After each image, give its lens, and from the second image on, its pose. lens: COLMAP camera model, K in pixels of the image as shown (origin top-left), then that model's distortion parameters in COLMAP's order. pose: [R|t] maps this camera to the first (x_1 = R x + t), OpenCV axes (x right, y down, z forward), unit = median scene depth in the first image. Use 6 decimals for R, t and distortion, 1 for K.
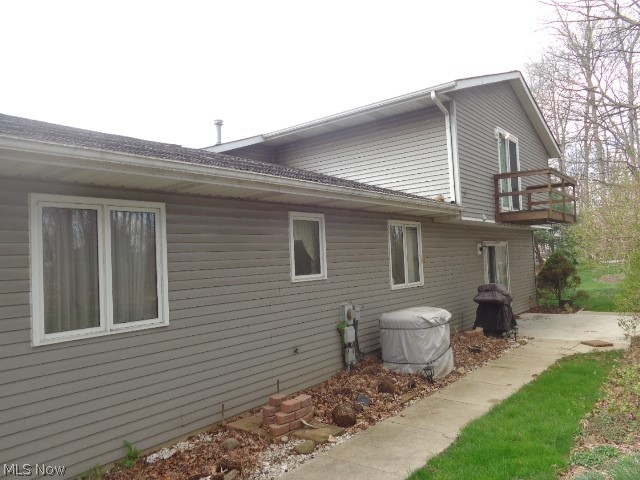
lens RADIAL K [[484.0, 0, 320.0], [0, 484.0, 240.0], [0, 0, 1]] dist [0.002984, 0.004921]
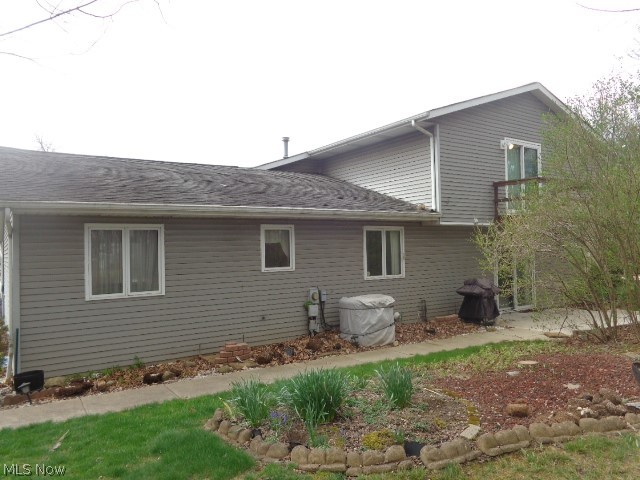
lens RADIAL K [[484.0, 0, 320.0], [0, 484.0, 240.0], [0, 0, 1]] dist [0.002984, 0.004921]
pose [[0.951362, 0.019553, -0.307453, 0.483285], [-0.008797, 0.999301, 0.036331, -0.057023], [0.307948, -0.031859, 0.950870, -0.303847]]
